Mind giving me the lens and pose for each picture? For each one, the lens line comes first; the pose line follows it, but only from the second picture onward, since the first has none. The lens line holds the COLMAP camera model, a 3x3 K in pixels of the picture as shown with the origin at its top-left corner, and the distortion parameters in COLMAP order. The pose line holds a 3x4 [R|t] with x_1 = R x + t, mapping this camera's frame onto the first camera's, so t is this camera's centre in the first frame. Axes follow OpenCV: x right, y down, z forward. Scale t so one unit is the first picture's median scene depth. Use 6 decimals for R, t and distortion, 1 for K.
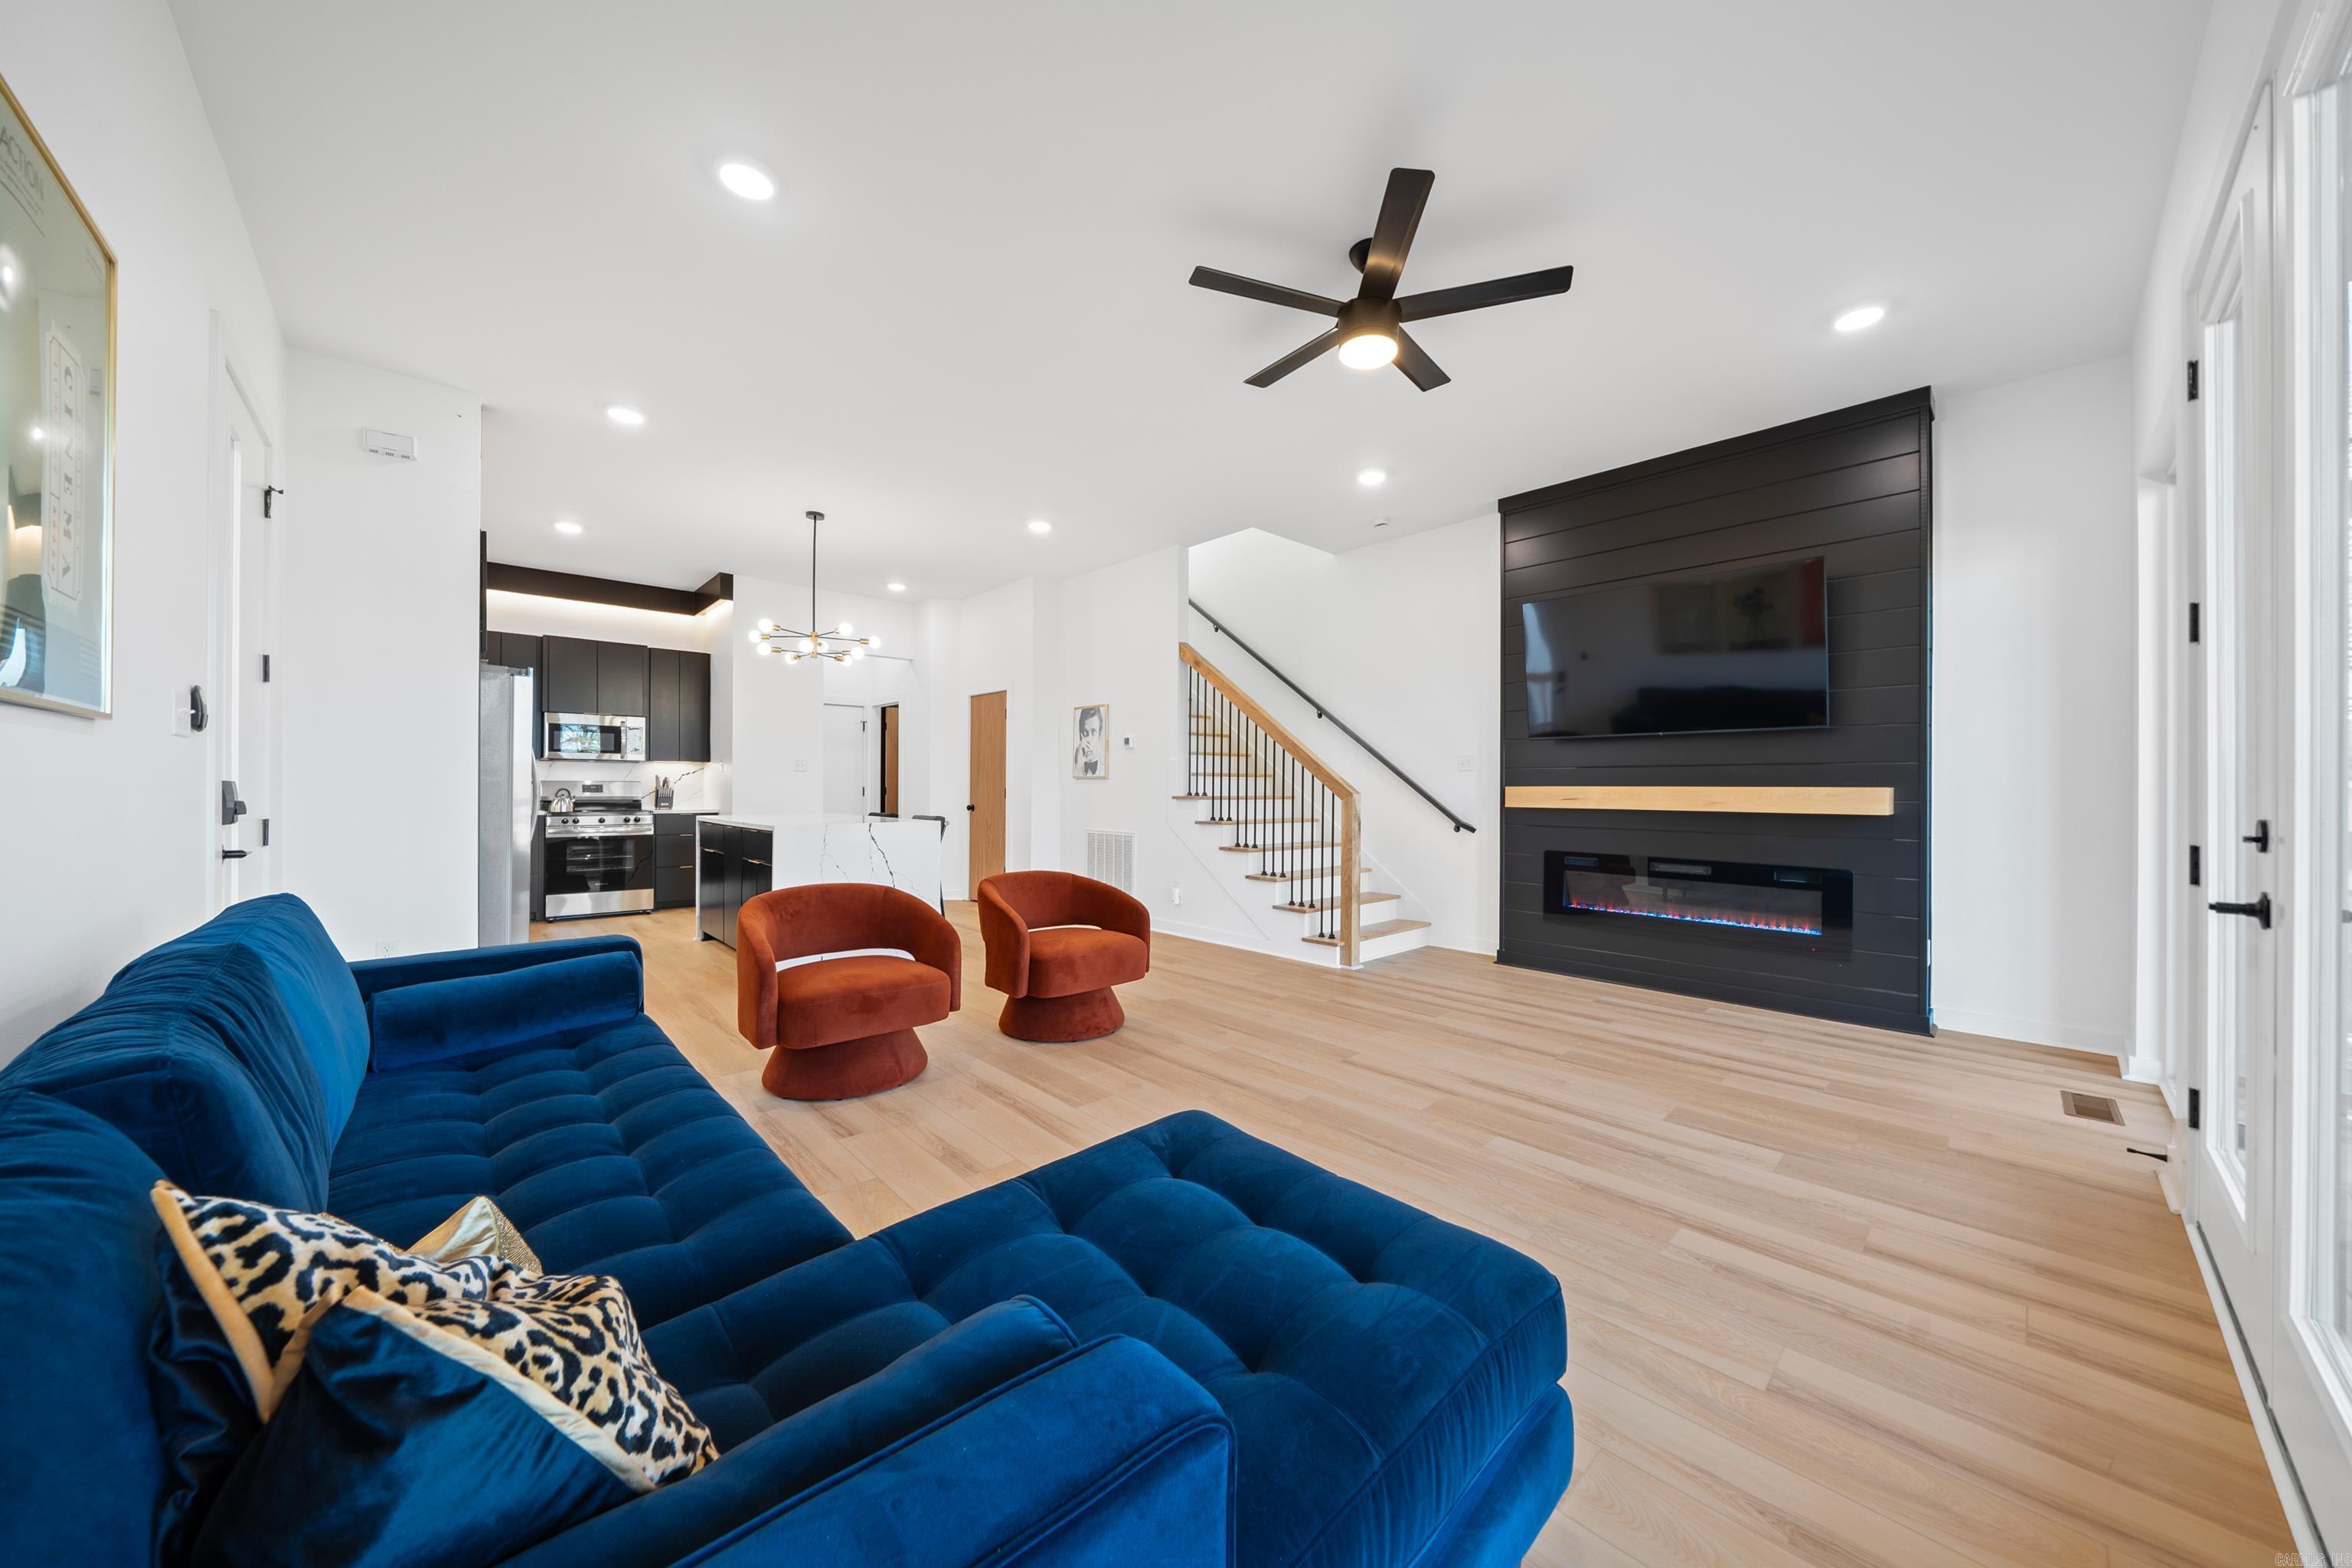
lens RADIAL K [[803.2, 0, 1171.0], [0, 803.2, 783.6], [0, 0, 1]] dist [-0.017015, 0.000004]
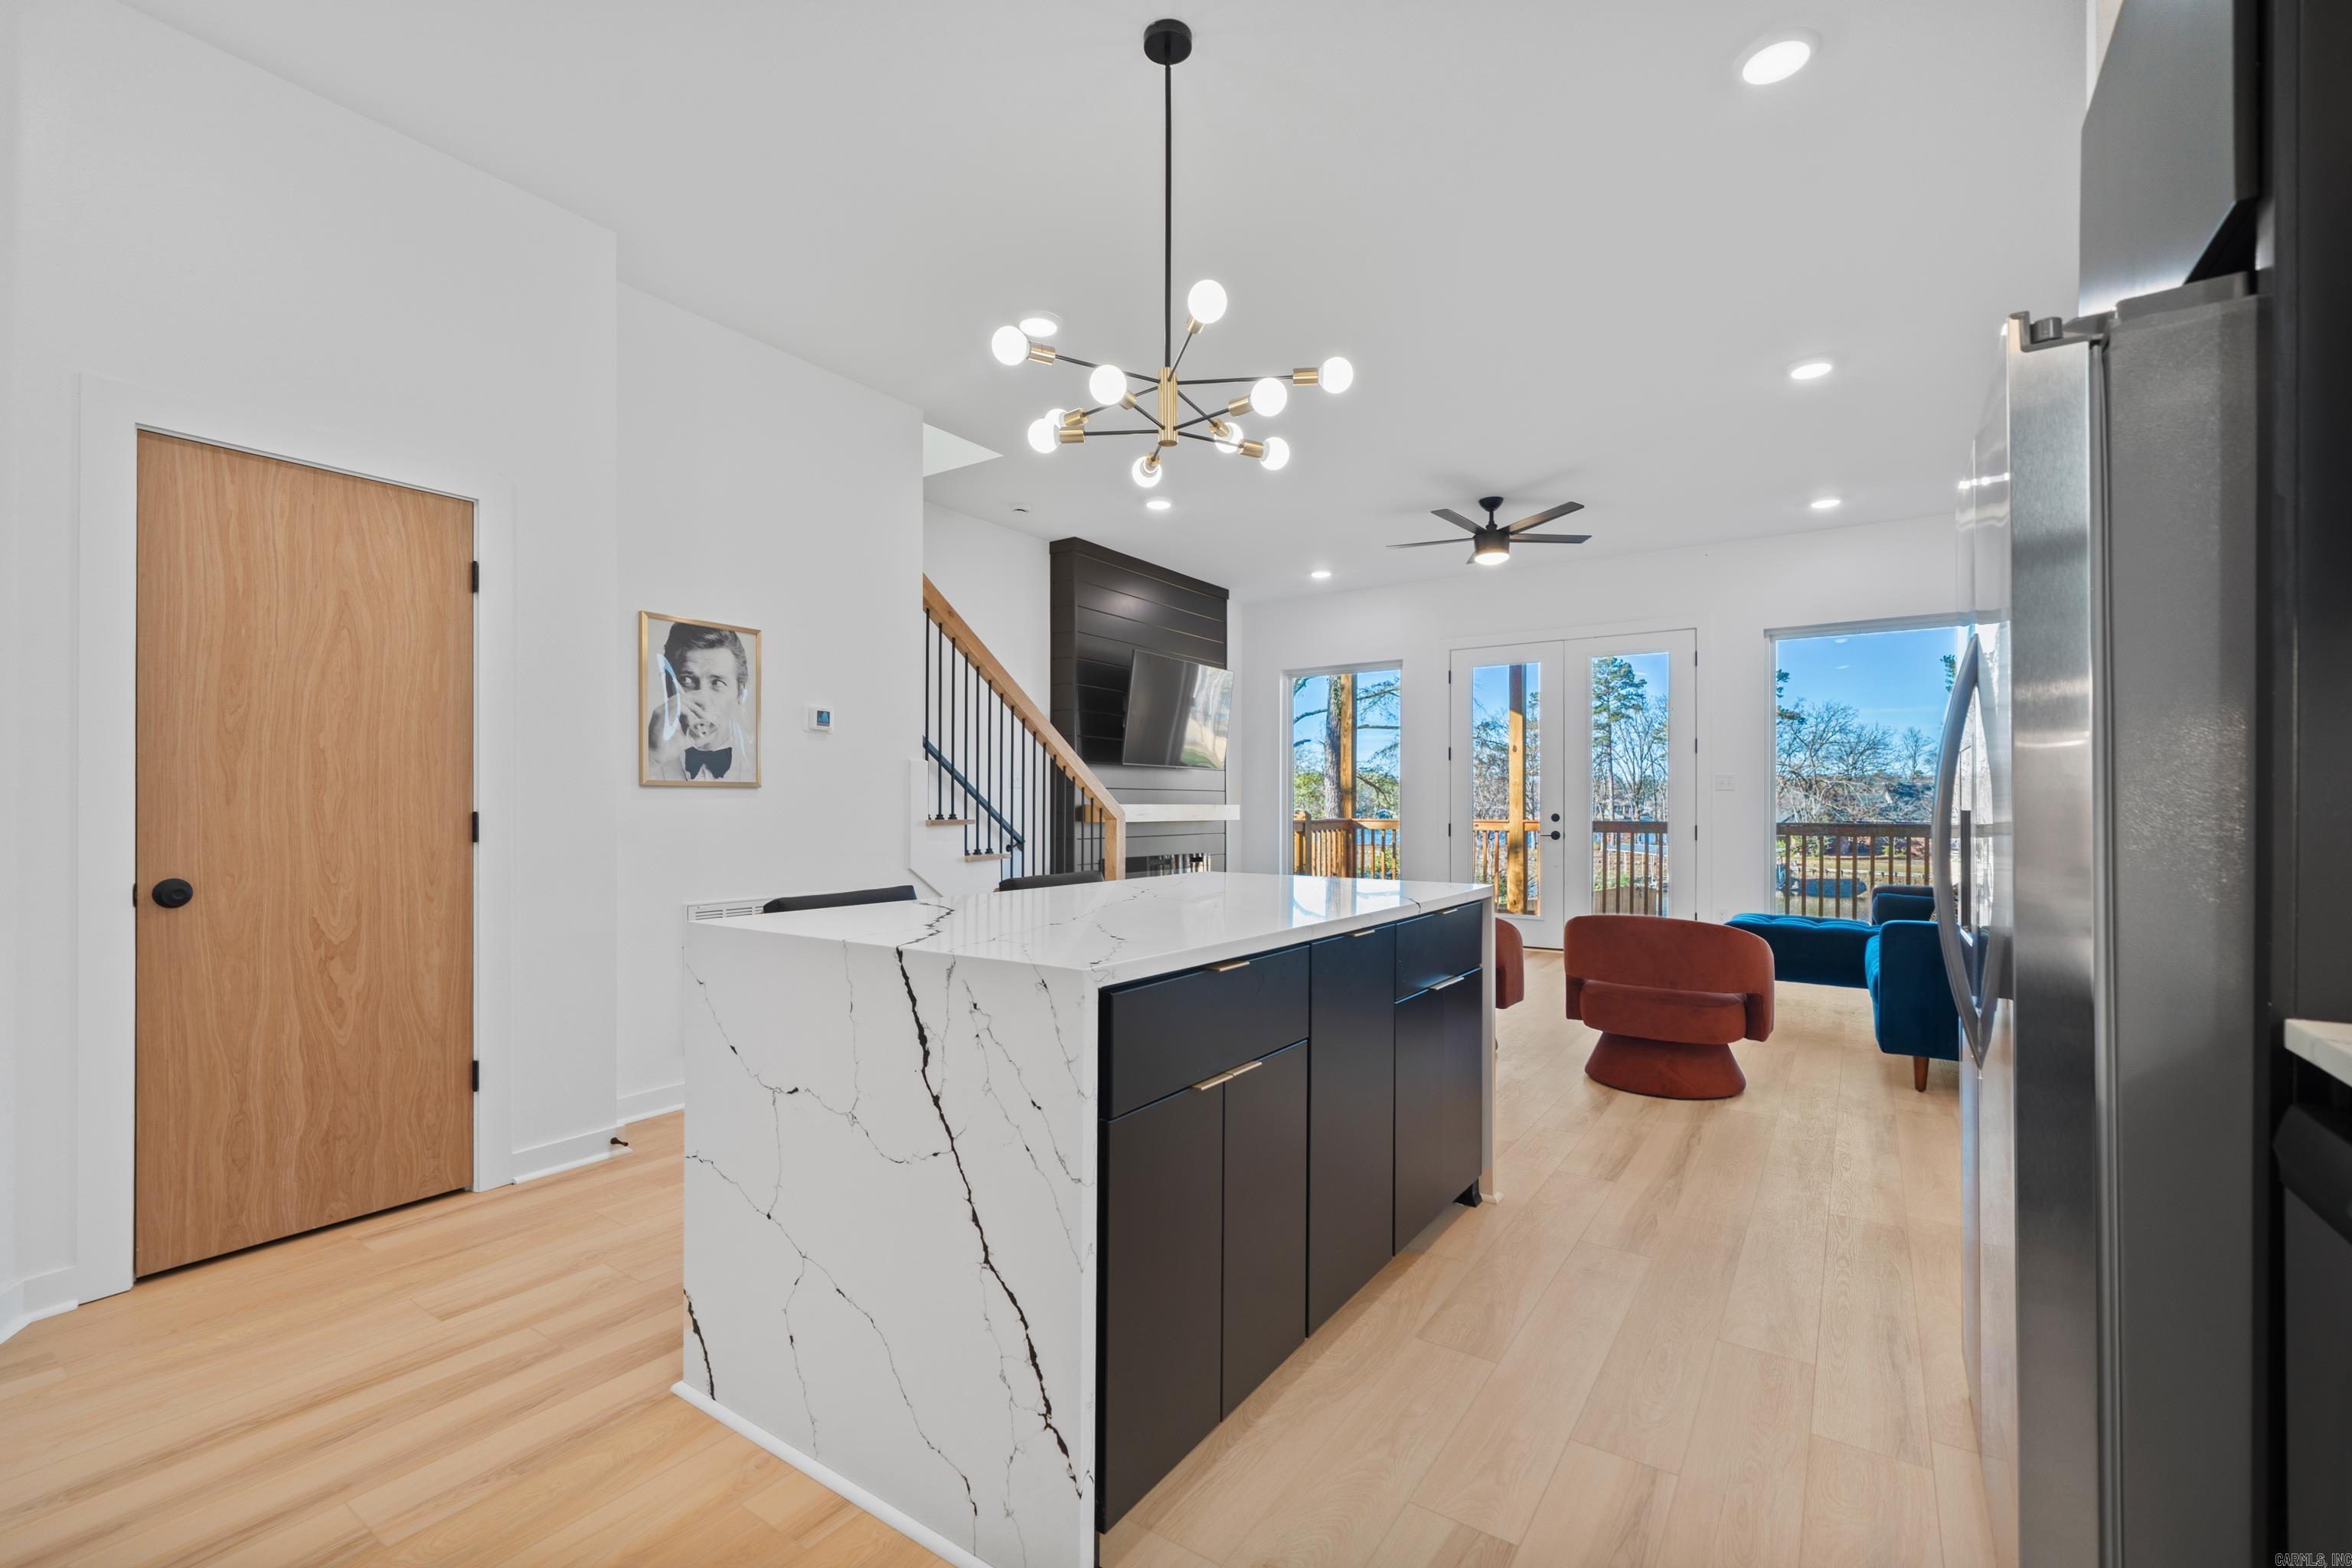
lens RADIAL K [[1006.1, 0, 1174.0], [0, 1006.1, 807.4], [0, 0, 1]] dist [0.001004, 0.000010]
pose [[-0.232202, -0.007214, 0.972641, -1.311680], [-0.008343, 0.999950, 0.005425, -0.000353], [-0.972632, -0.006855, -0.232250, 1.649905]]
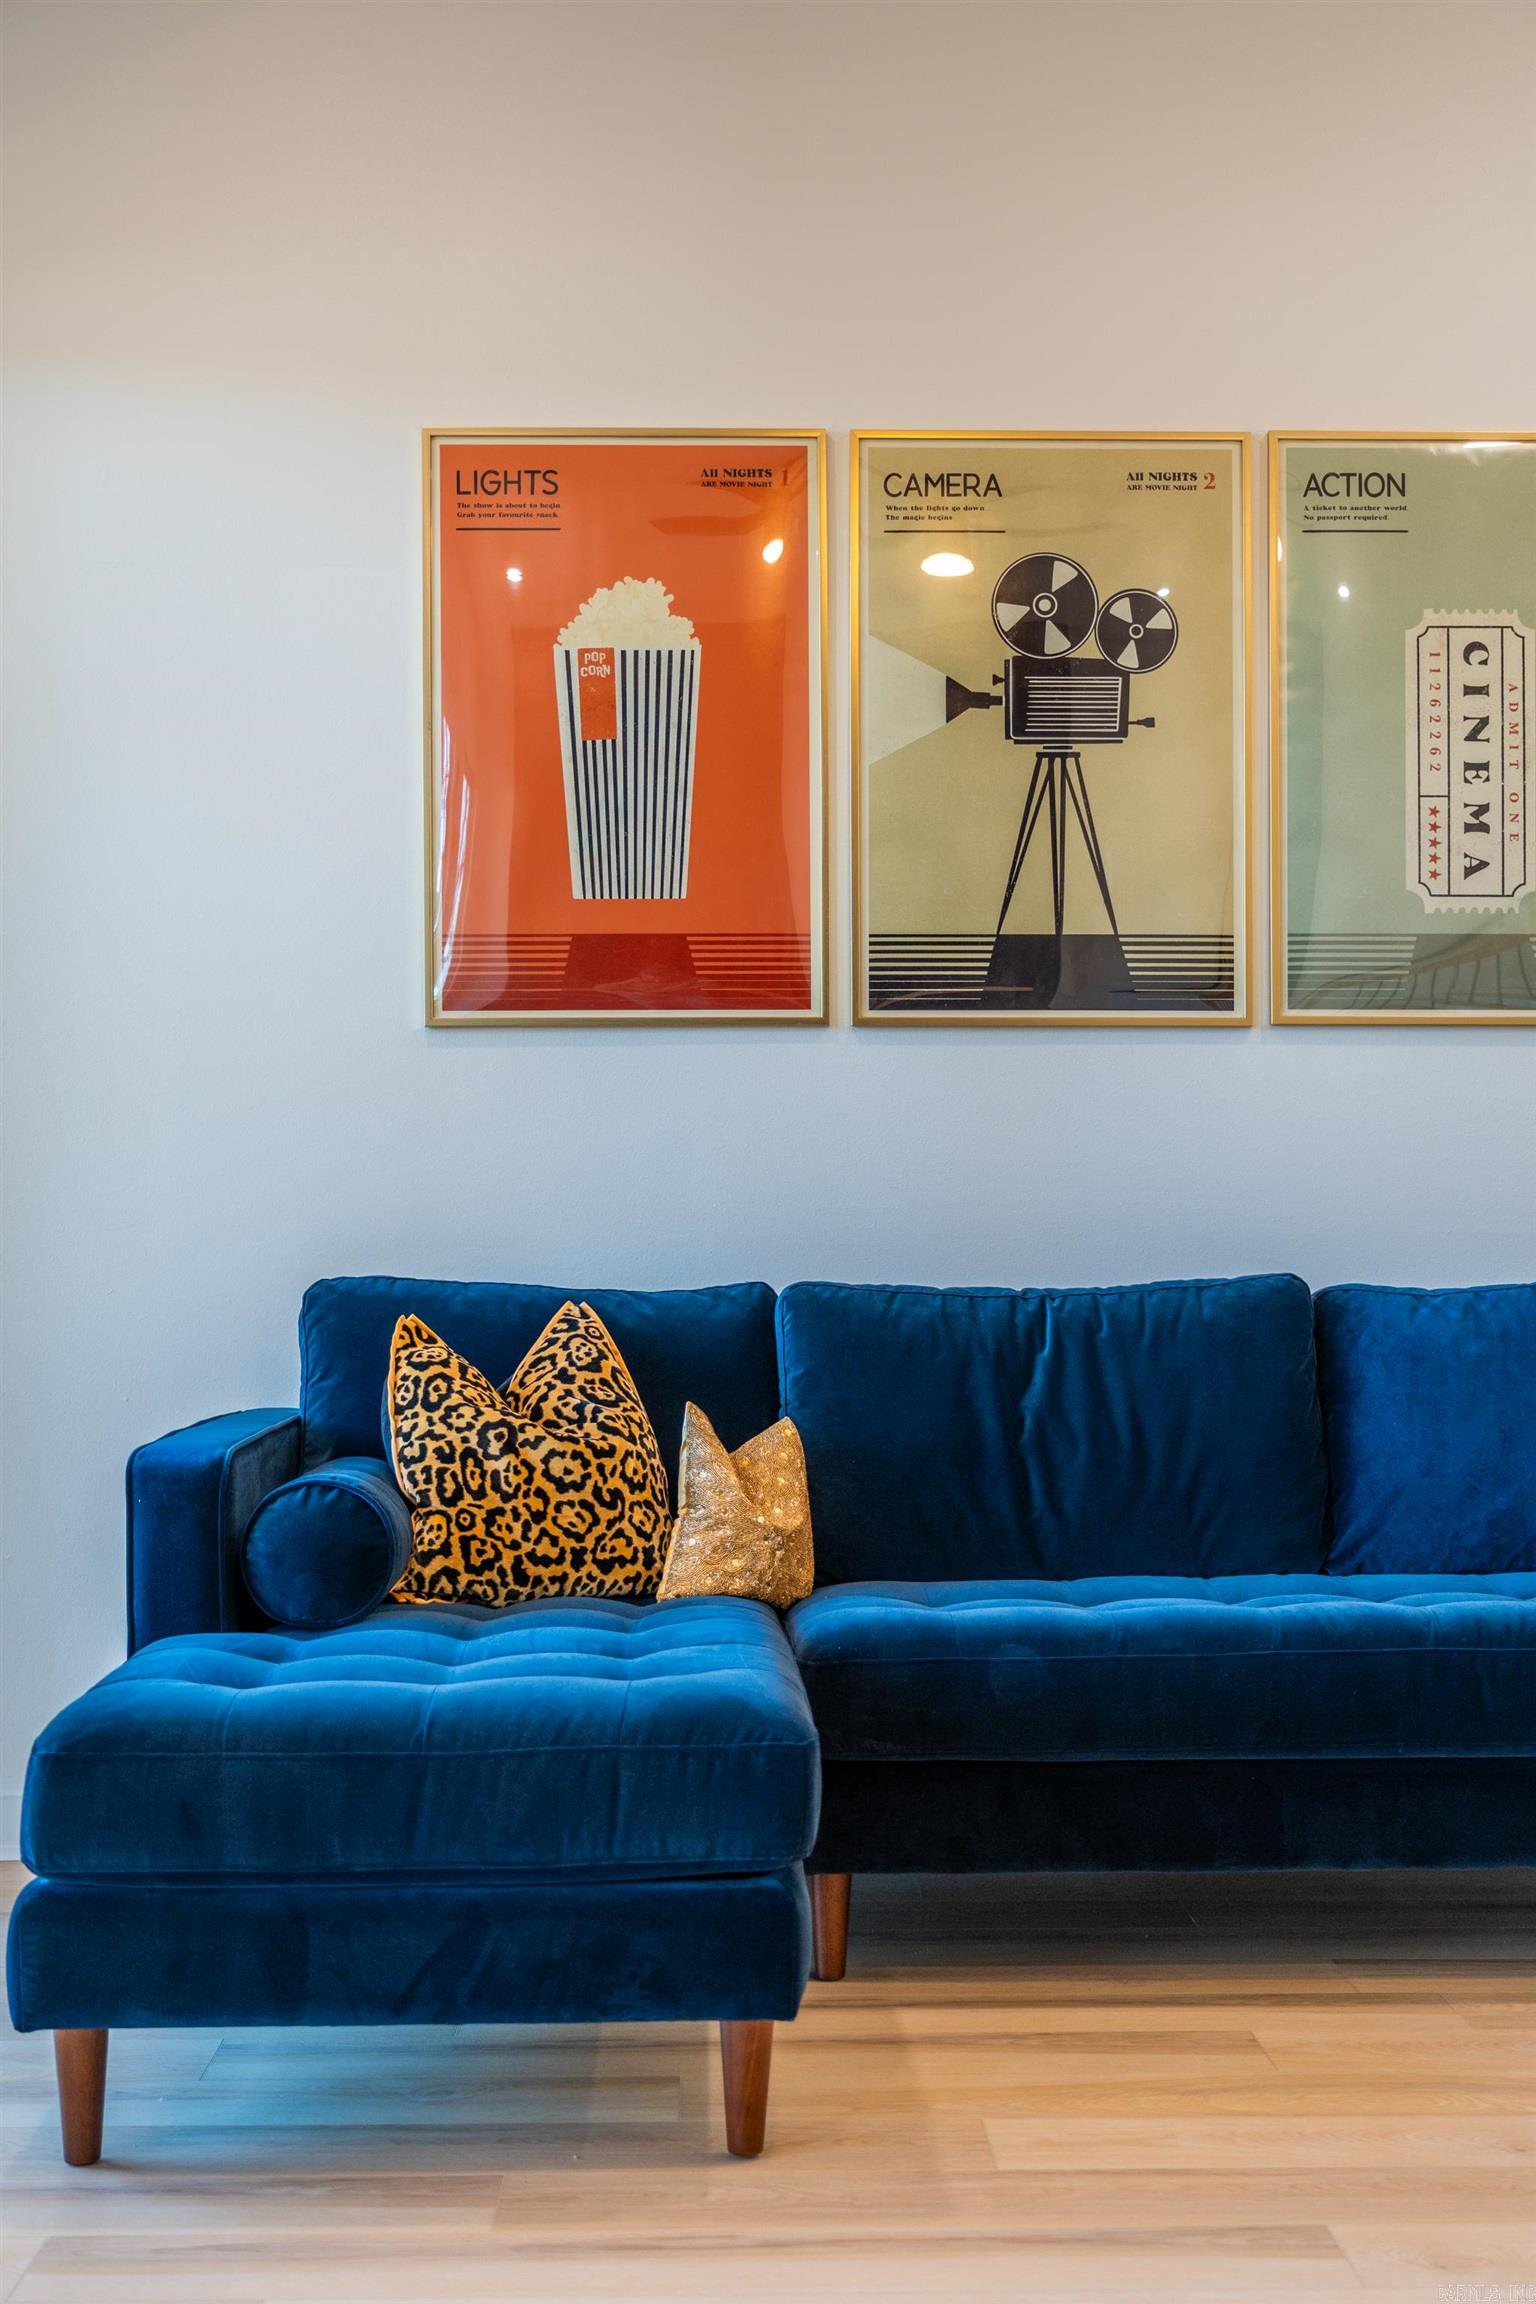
lens RADIAL K [[3122.1, 0, 767.9], [0, 3122.1, 1117.6], [0, 0, 1]] dist [0.042084, 0.032785]
pose [[-0.645134, -0.030916, -0.763443, 0.664770], [-0.000597, 0.999201, -0.039959, 0.057082], [0.764069, -0.025323, -0.644637, 0.985238]]
